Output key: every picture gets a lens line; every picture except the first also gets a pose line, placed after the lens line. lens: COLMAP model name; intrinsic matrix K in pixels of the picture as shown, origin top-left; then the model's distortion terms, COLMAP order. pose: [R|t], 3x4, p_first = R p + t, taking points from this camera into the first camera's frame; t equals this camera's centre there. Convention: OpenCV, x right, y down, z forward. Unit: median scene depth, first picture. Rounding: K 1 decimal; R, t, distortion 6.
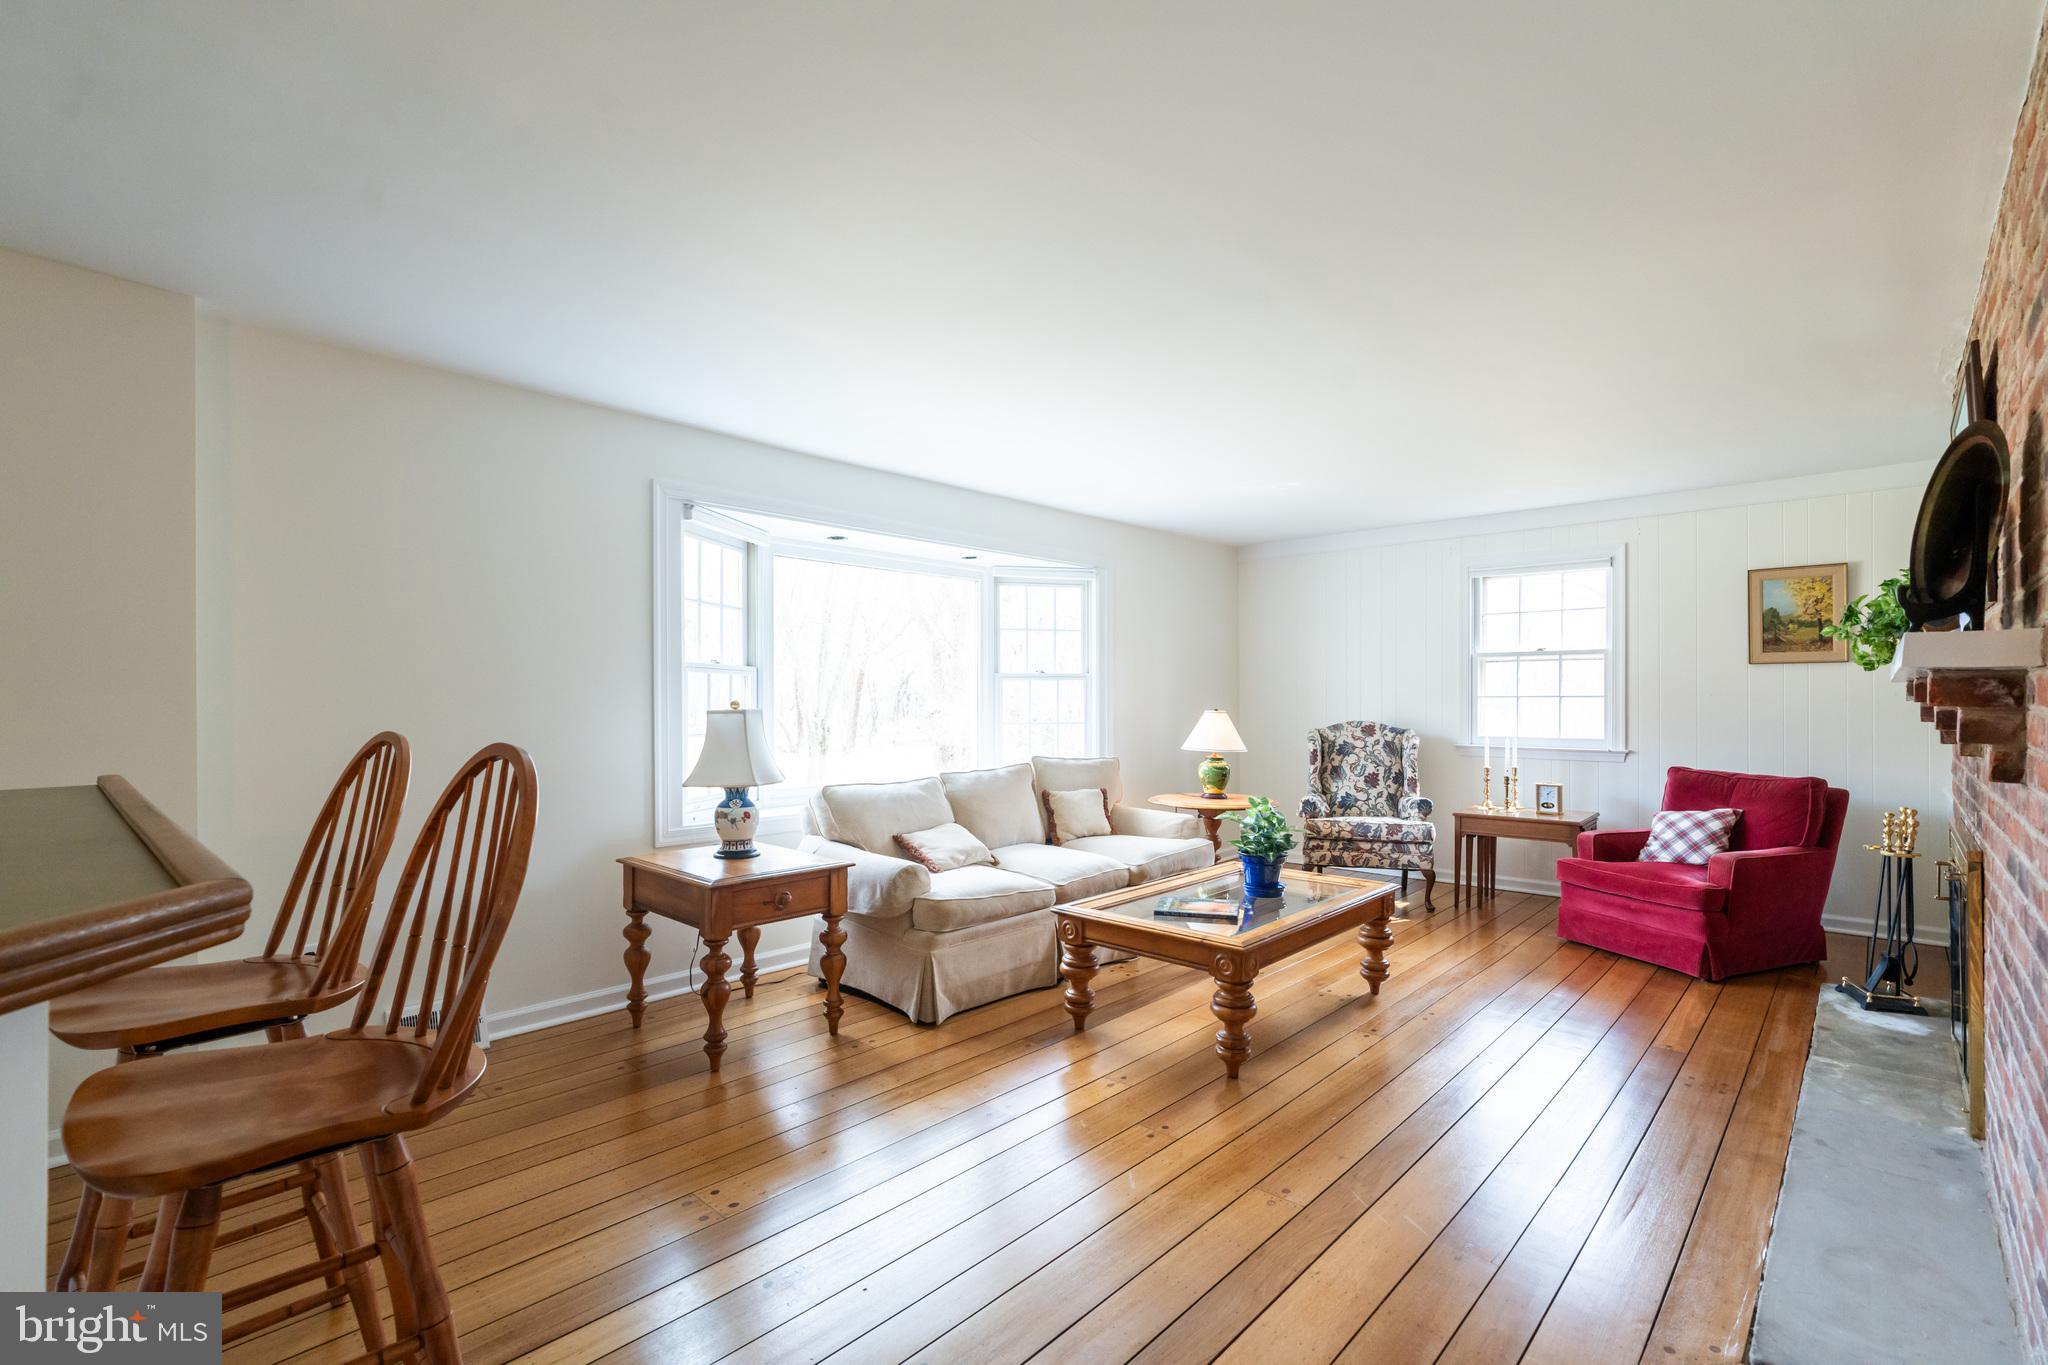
lens RADIAL K [[934.7, 0, 1024.9], [0, 934.7, 686.2], [0, 0, 1]] dist [0.000679, -0.000170]
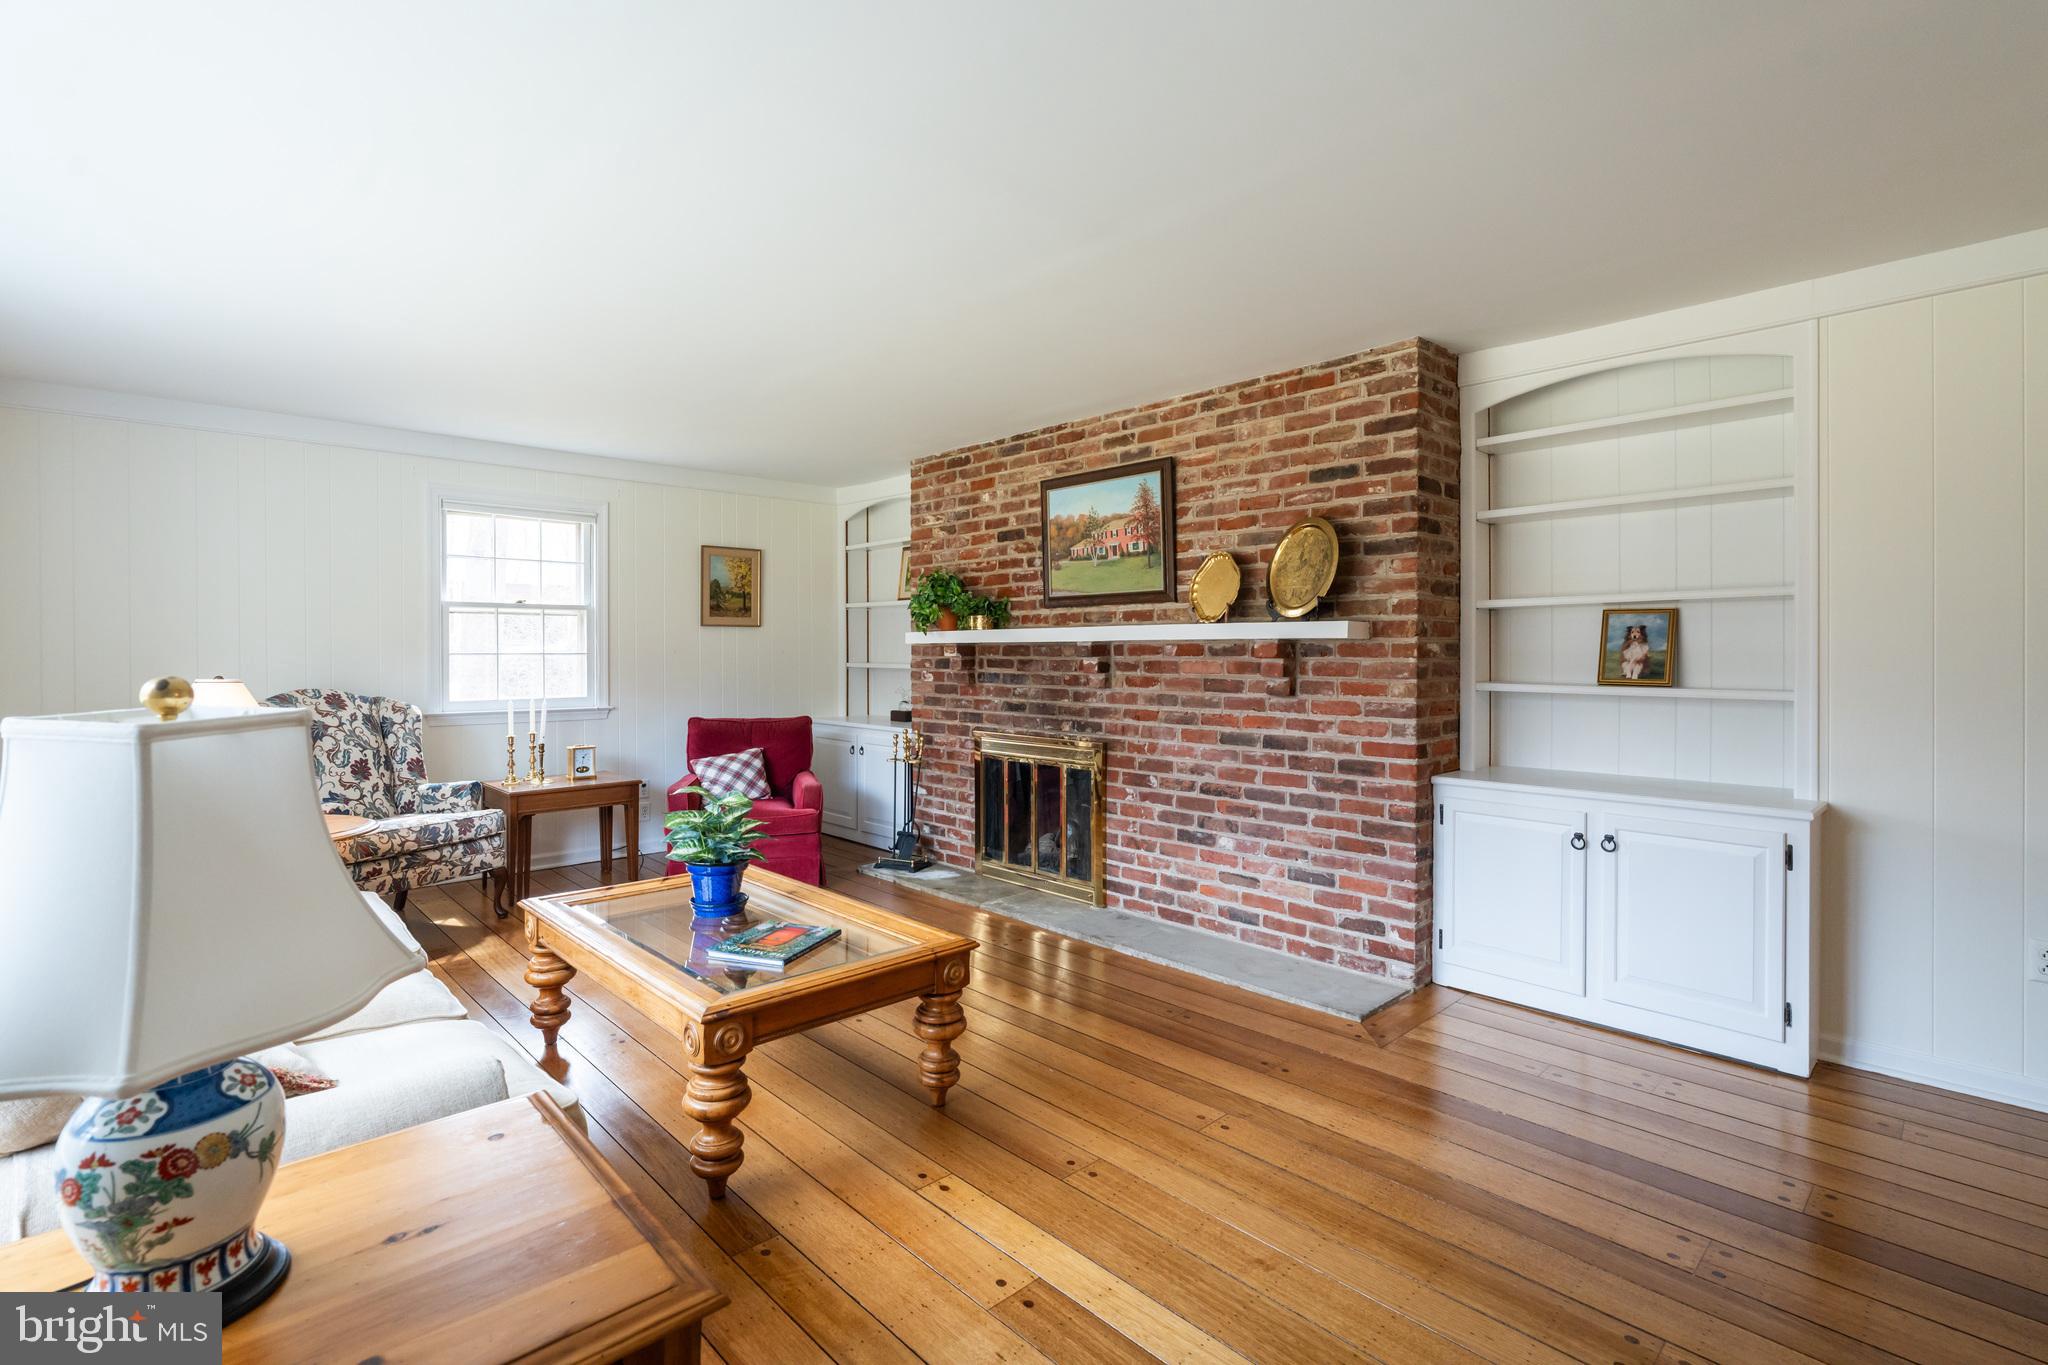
lens RADIAL K [[934.7, 0, 1012.8], [0, 934.7, 674.9], [0, 0, 1]] dist [0.000679, -0.000170]
pose [[0.077954, -0.019242, 0.996771, -0.330265], [-0.008634, 0.999763, 0.019975, 0.009756], [-0.996920, -0.010163, 0.077770, 0.485187]]
